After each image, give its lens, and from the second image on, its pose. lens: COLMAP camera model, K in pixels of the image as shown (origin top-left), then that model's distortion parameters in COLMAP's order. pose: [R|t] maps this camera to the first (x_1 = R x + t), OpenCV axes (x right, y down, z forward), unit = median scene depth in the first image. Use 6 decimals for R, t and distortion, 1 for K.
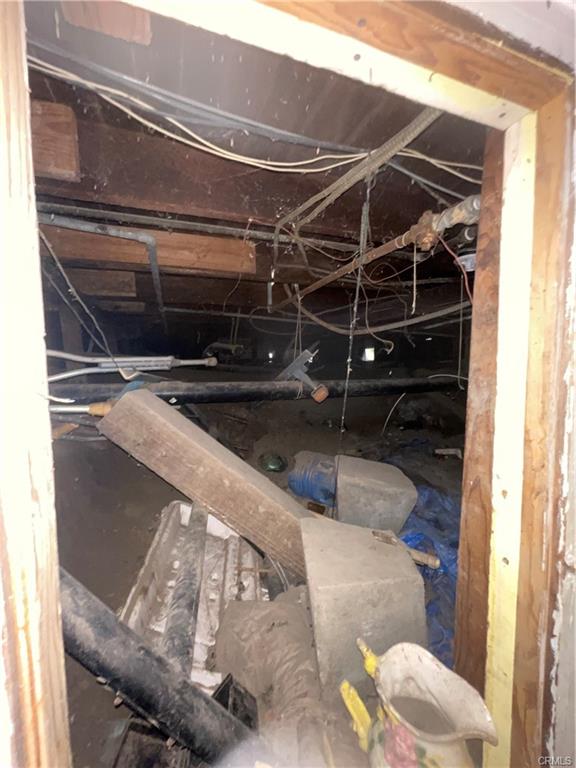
lens RADIAL K [[311.1, 0, 290.1], [0, 311.1, 383.3], [0, 0, 1]] dist [-0.000999, -0.000356]
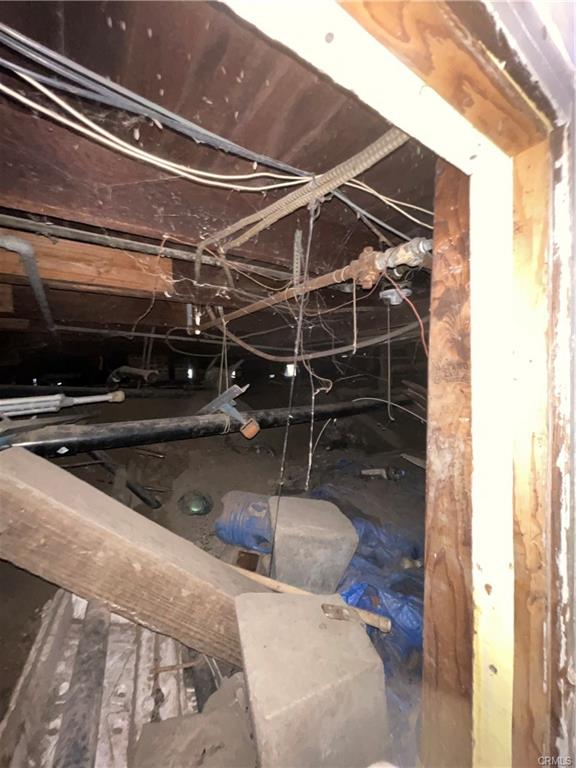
lens RADIAL K [[311.1, 0, 290.1], [0, 311.1, 383.3], [0, 0, 1]] dist [-0.000999, -0.000356]
pose [[0.969018, -0.017598, 0.246363, -0.018317], [0.028473, 0.998768, -0.040652, -0.093649], [-0.245344, 0.046407, 0.968325, 0.140363]]
